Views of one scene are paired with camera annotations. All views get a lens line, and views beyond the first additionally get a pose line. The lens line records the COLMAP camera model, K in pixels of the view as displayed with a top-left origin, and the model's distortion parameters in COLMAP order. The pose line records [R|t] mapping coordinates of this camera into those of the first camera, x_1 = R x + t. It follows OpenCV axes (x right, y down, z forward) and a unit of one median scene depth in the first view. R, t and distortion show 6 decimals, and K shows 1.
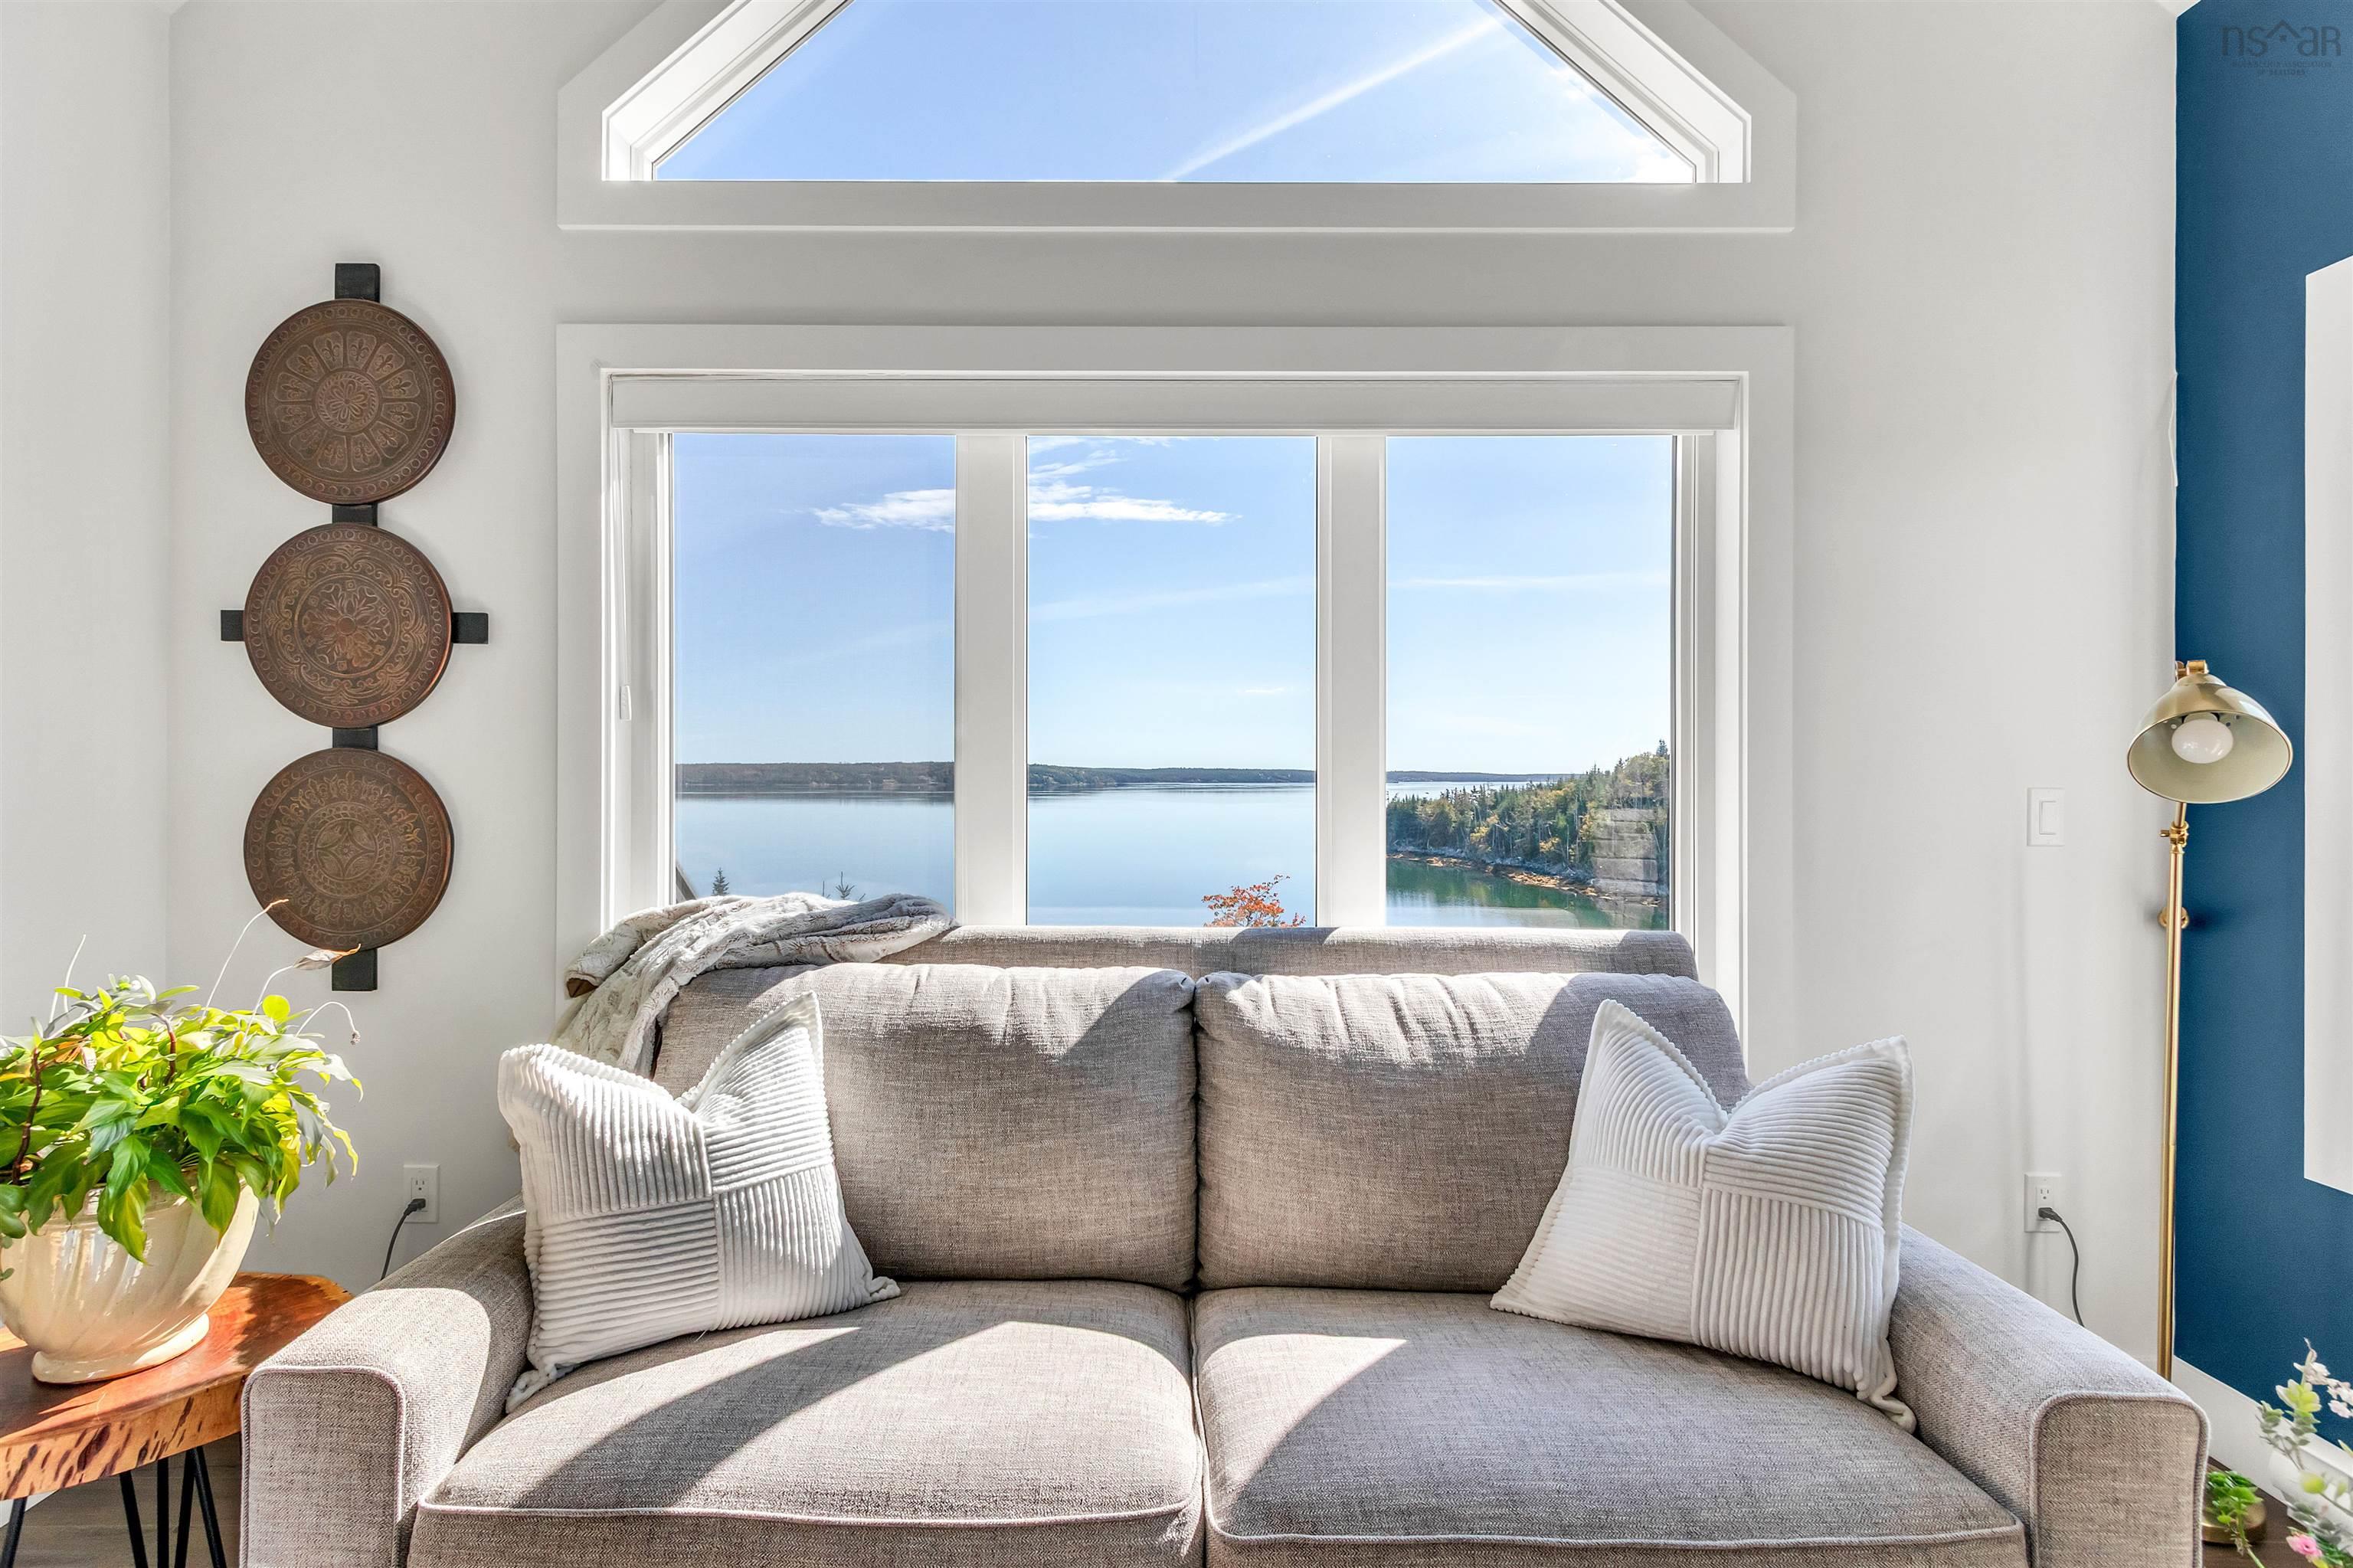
lens RADIAL K [[1071.1, 0, 1168.2], [0, 1071.1, 782.8], [0, 0, 1]] dist [0.016044, -0.003355]
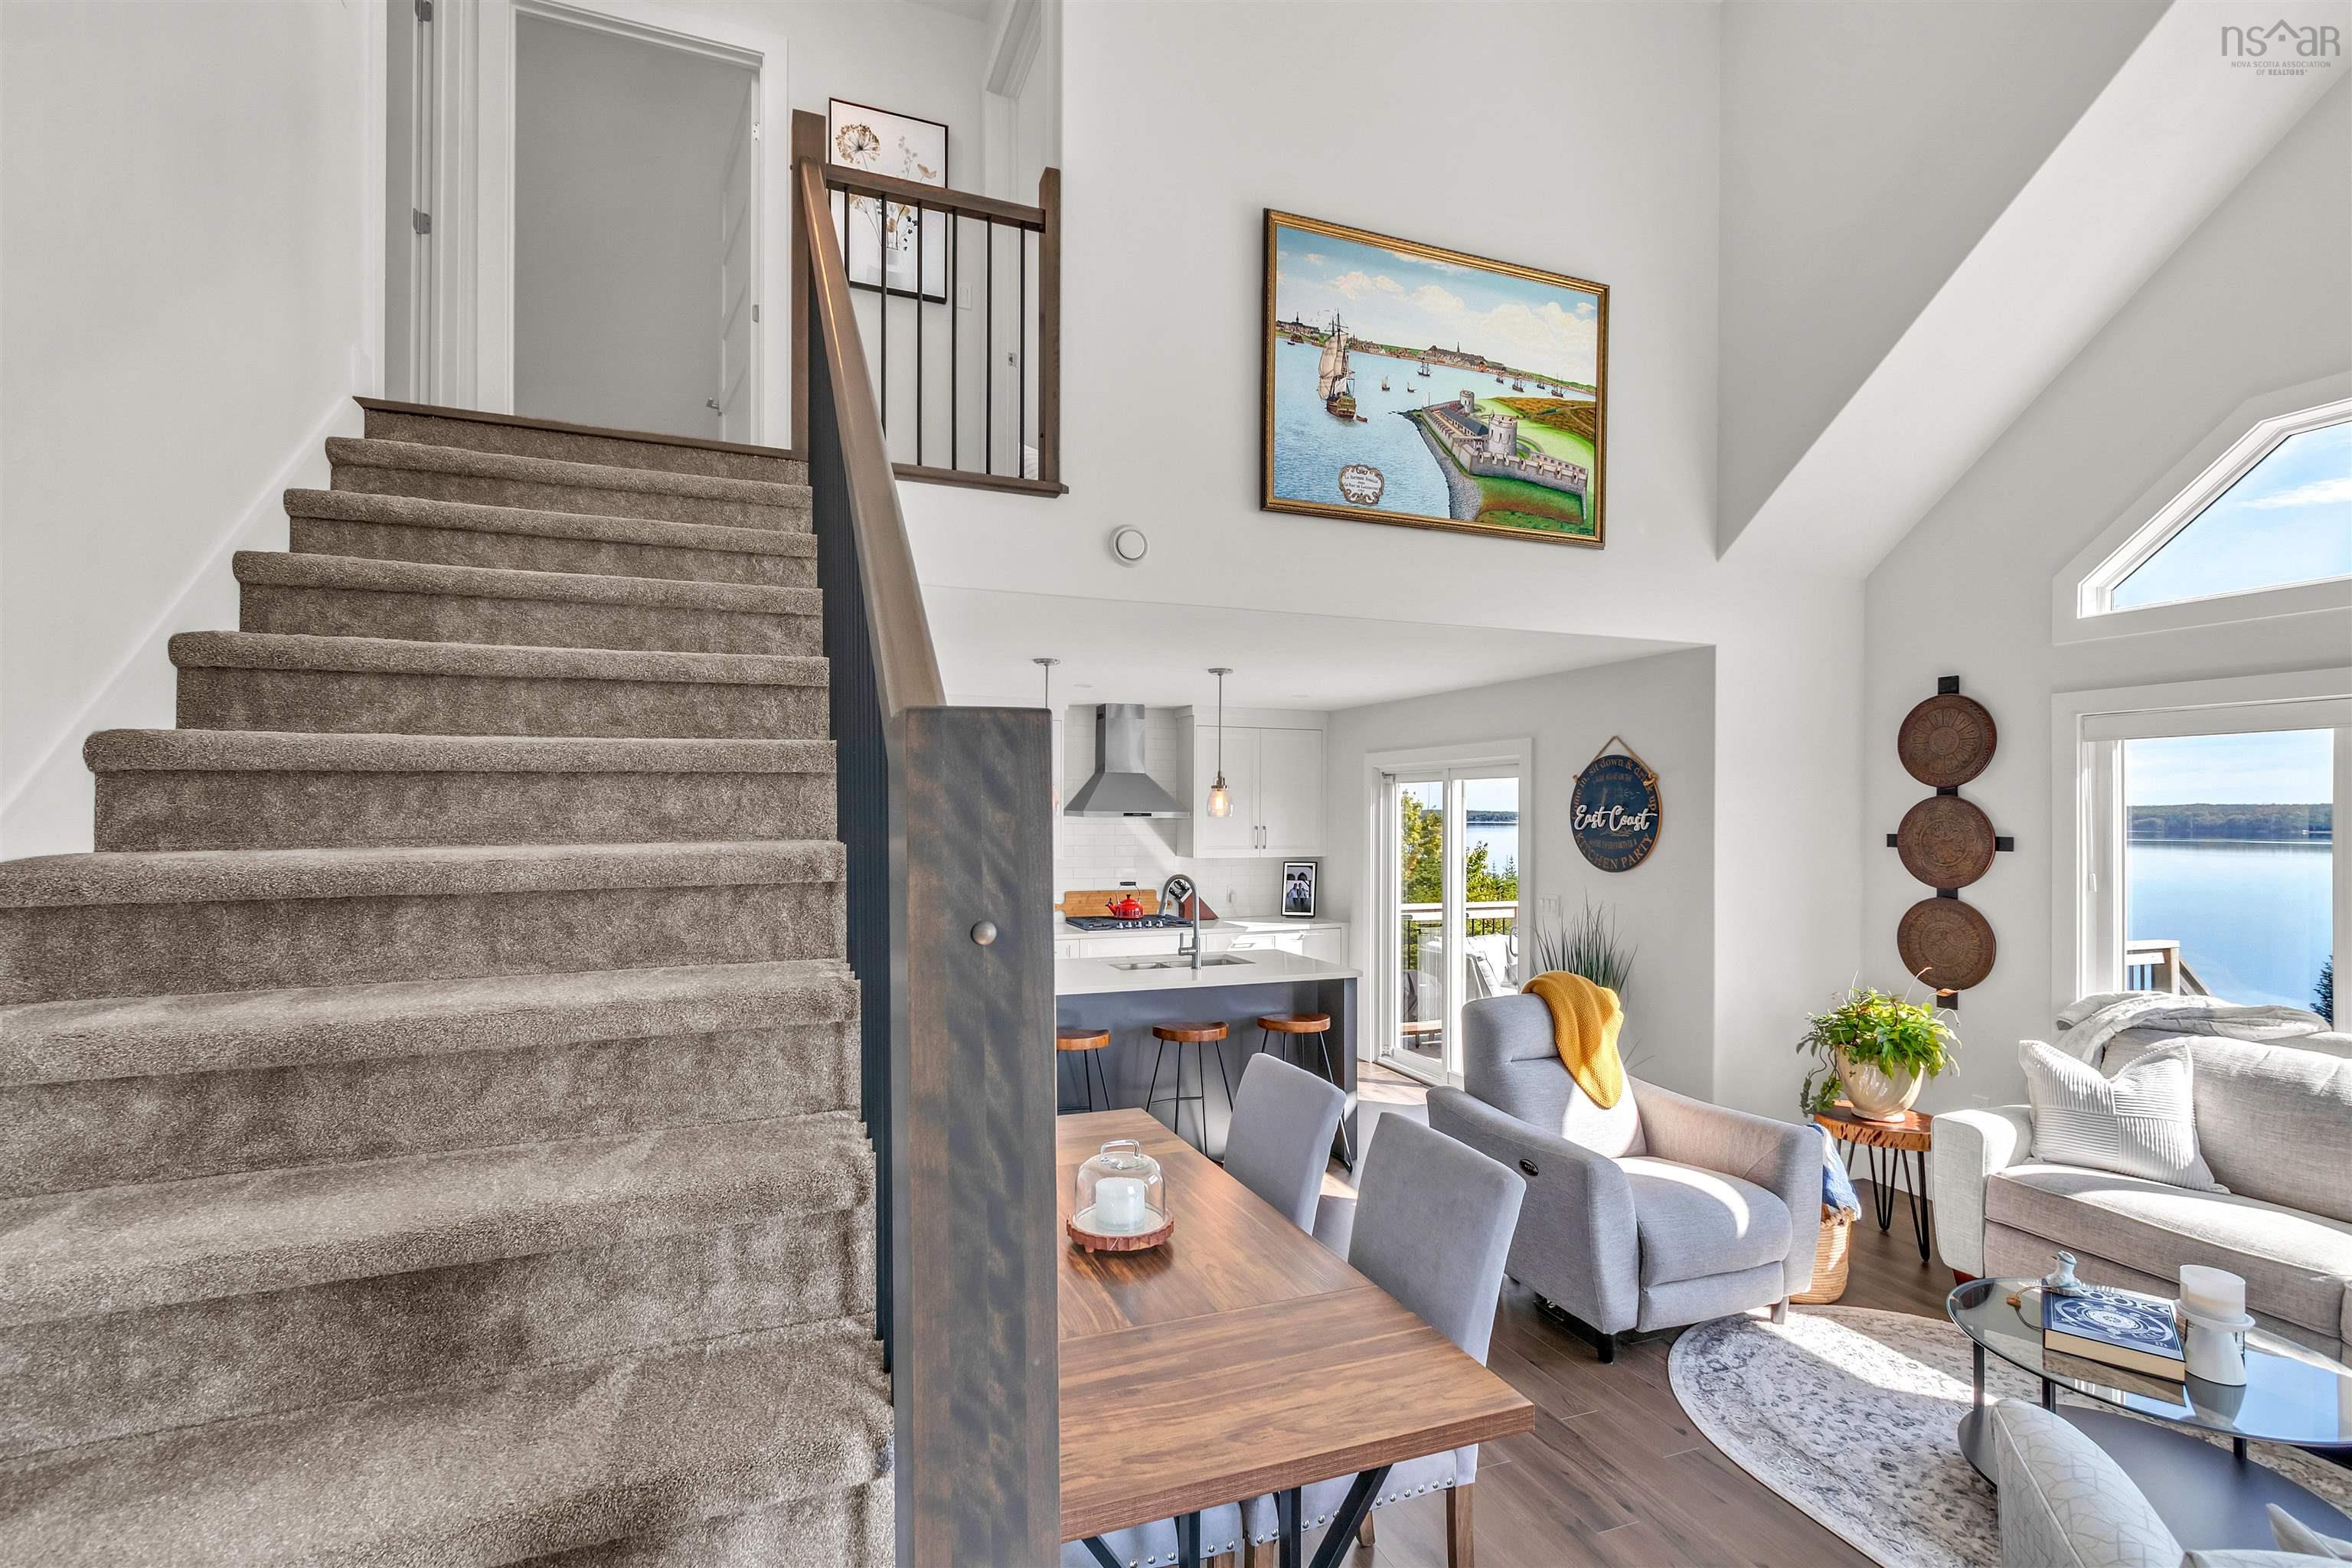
lens RADIAL K [[1070.6, 0, 1120.9], [0, 1070.6, 813.8], [0, 0, 1]] dist [0.016044, -0.003355]
pose [[0.307106, -0.005830, -0.951657, 0.854285], [-0.001088, 0.999978, -0.006477, -0.194880], [0.951675, 0.003024, 0.307093, -1.326565]]
